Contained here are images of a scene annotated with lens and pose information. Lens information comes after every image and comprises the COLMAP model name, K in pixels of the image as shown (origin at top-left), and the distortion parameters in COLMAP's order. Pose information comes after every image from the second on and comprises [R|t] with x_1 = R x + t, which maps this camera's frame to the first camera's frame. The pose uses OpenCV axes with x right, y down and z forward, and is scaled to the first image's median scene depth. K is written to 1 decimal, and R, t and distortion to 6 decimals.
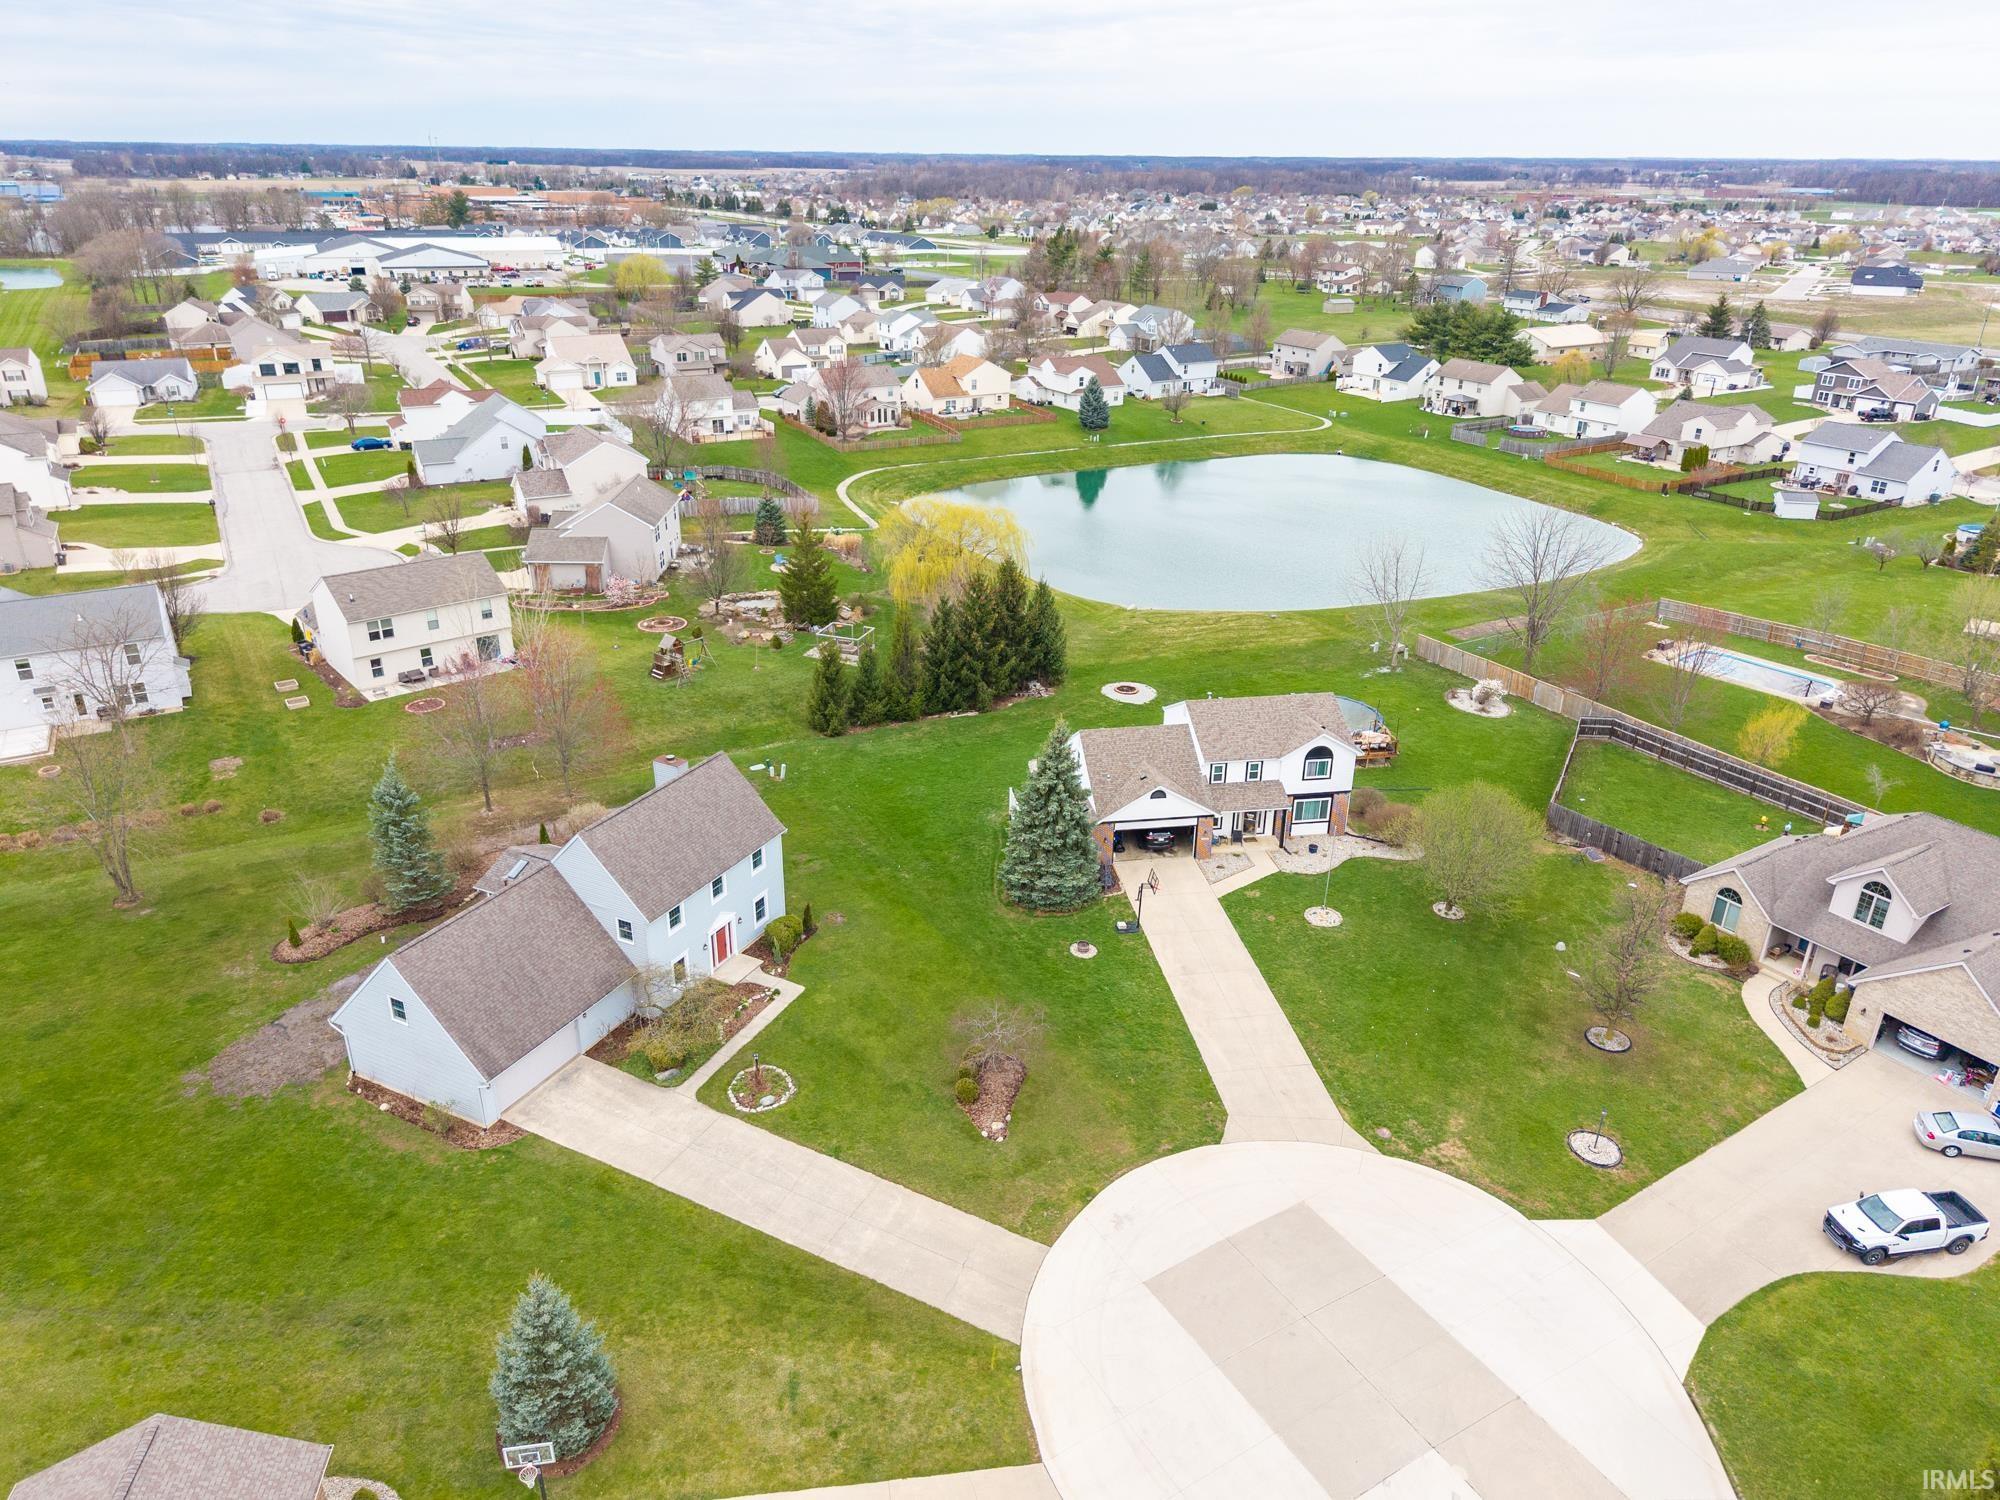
lens RADIAL K [[1321.9, 0, 1000.0], [0, 1321.9, 750.0], [0, 0, 1]] dist [0.062486, -0.057316]
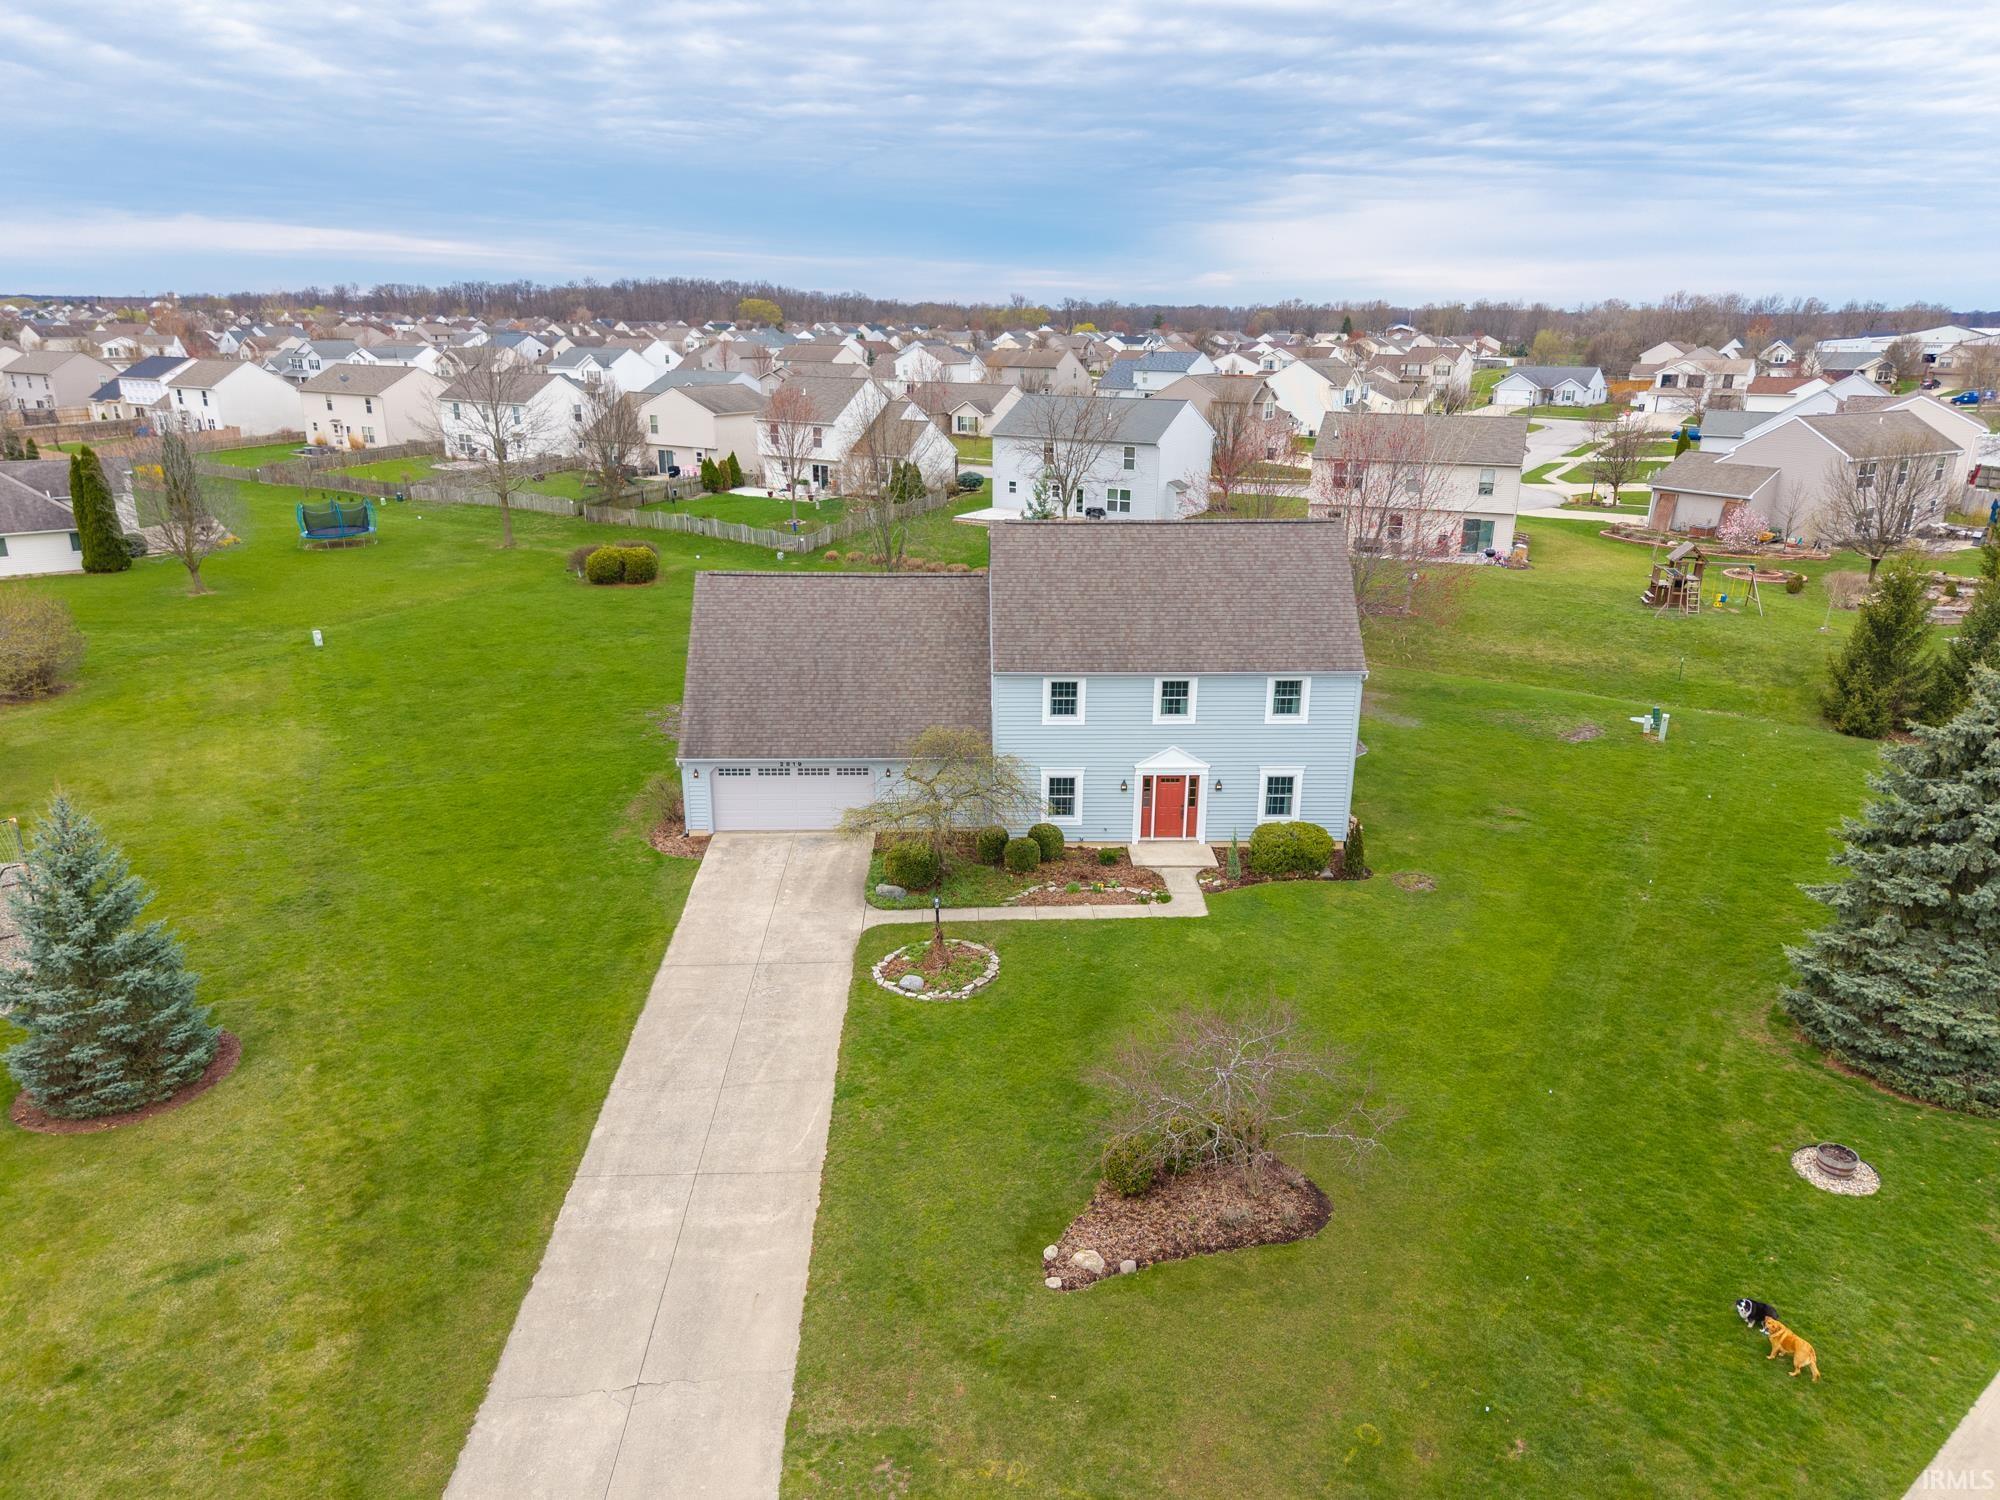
lens RADIAL K [[1321.9, 0, 1000.0], [0, 1321.9, 750.0], [0, 0, 1]] dist [0.062486, -0.057316]
pose [[0.477386, 0.267433, -0.837008, 0.269570], [-0.356086, 0.929717, 0.093962, 0.108094], [0.803309, 0.253190, 0.539063, 0.697163]]
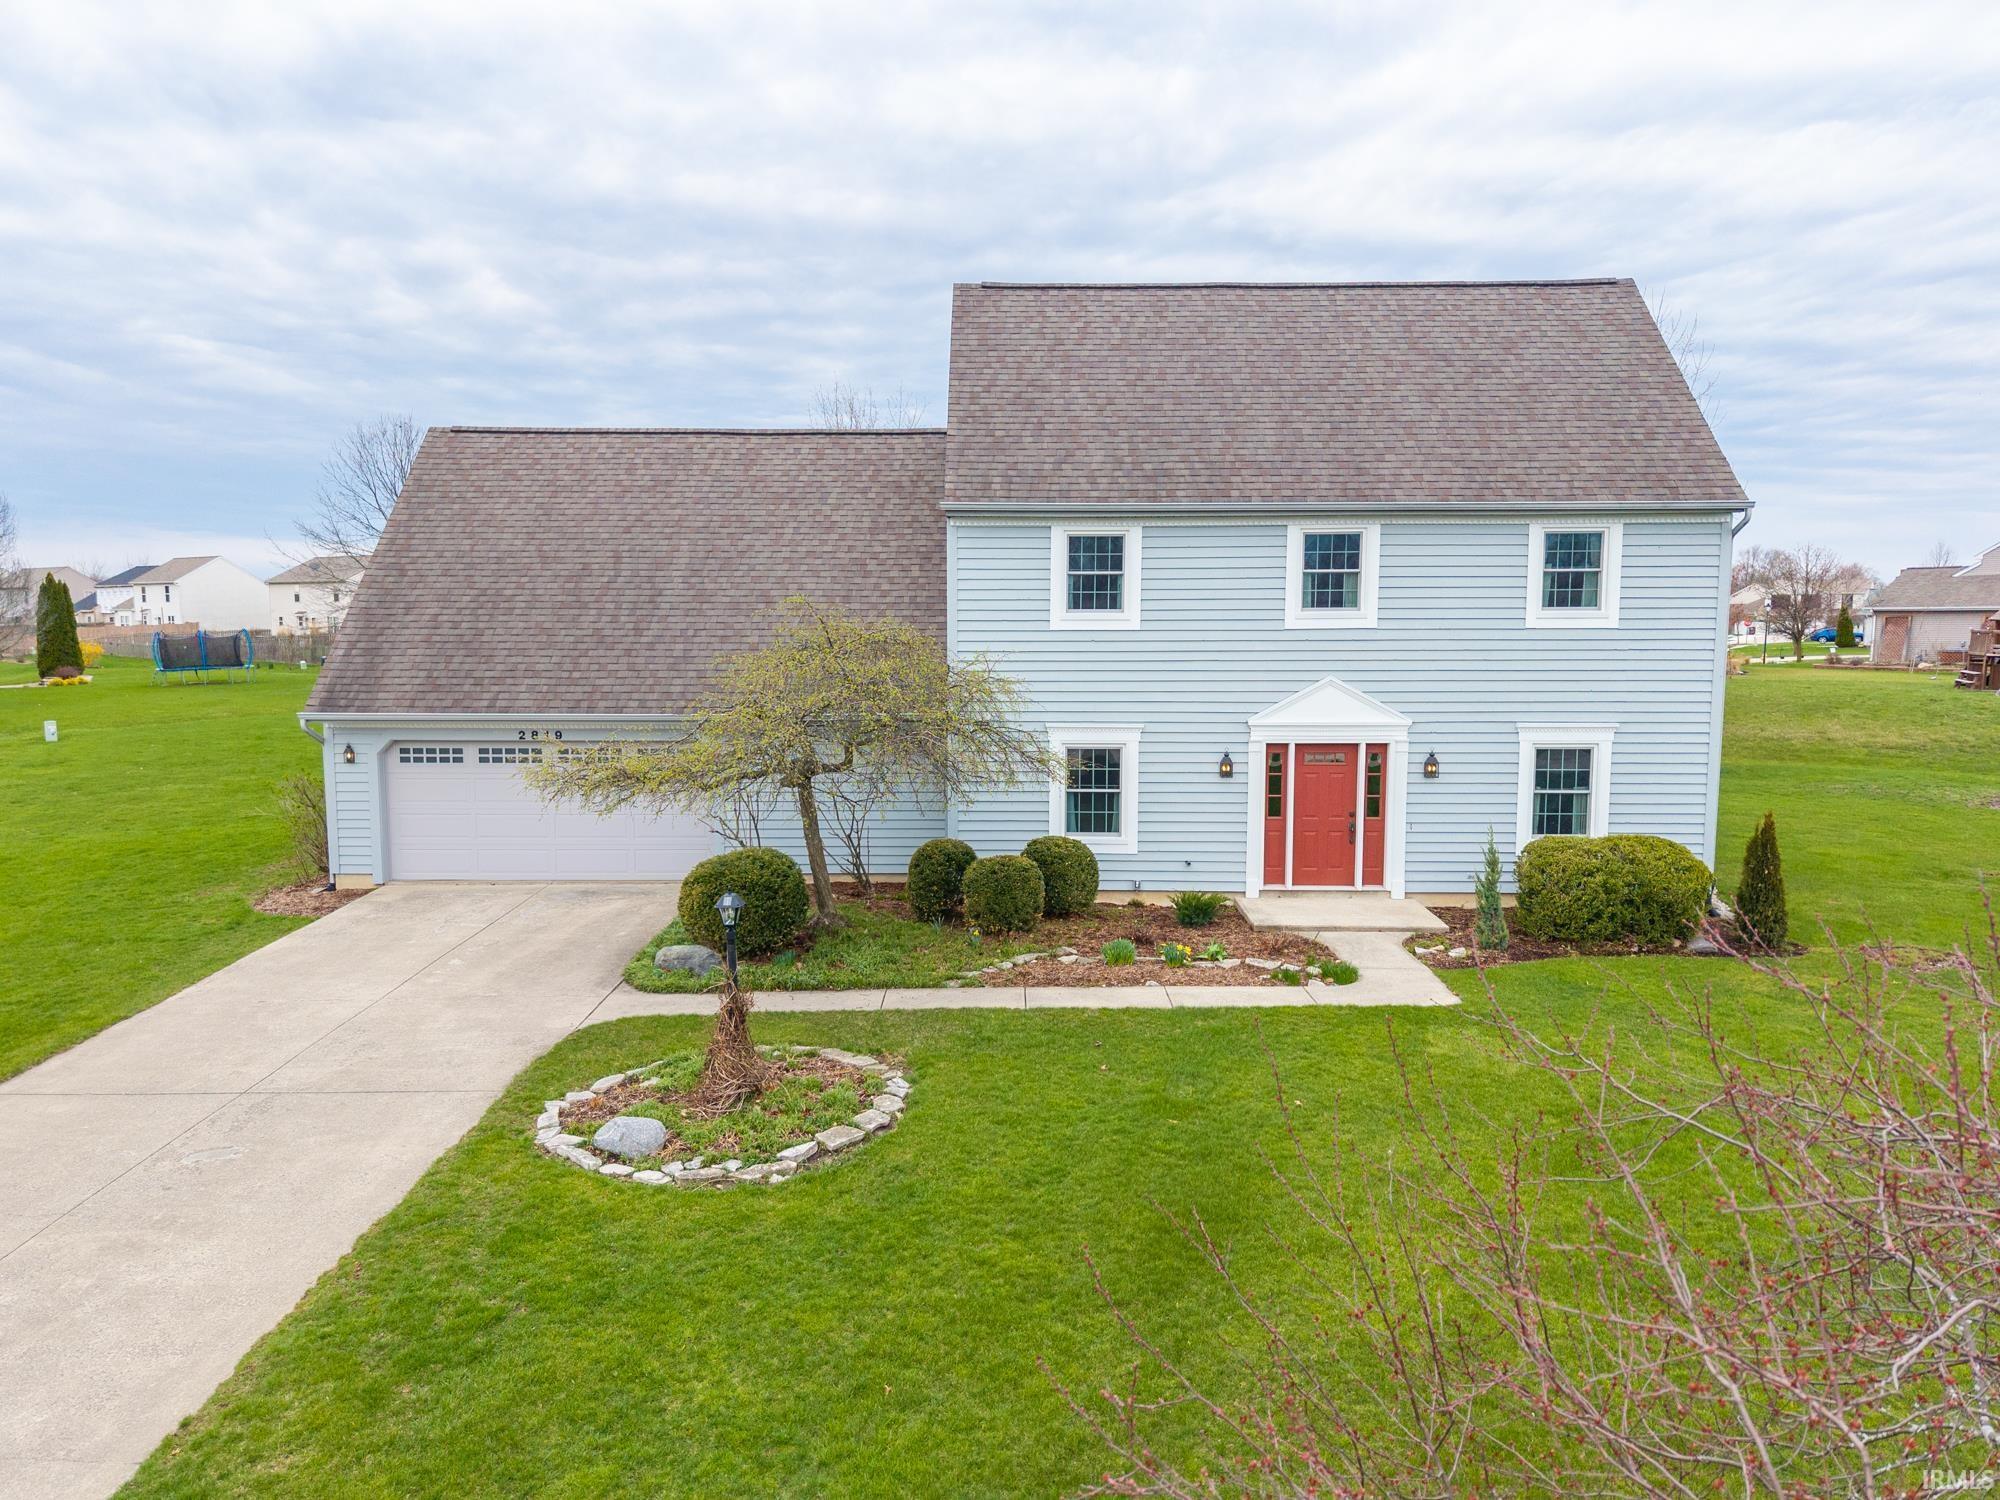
lens RADIAL K [[1337.9, 0, 1002.7], [0, 1337.9, 752.8], [0, 0, 1]] dist [0.015561, -0.000974]
pose [[0.443208, 0.079786, -0.892861, 0.008739], [-0.358913, 0.928504, -0.095190, 0.209928], [0.821430, 0.362648, 0.440157, 0.924145]]
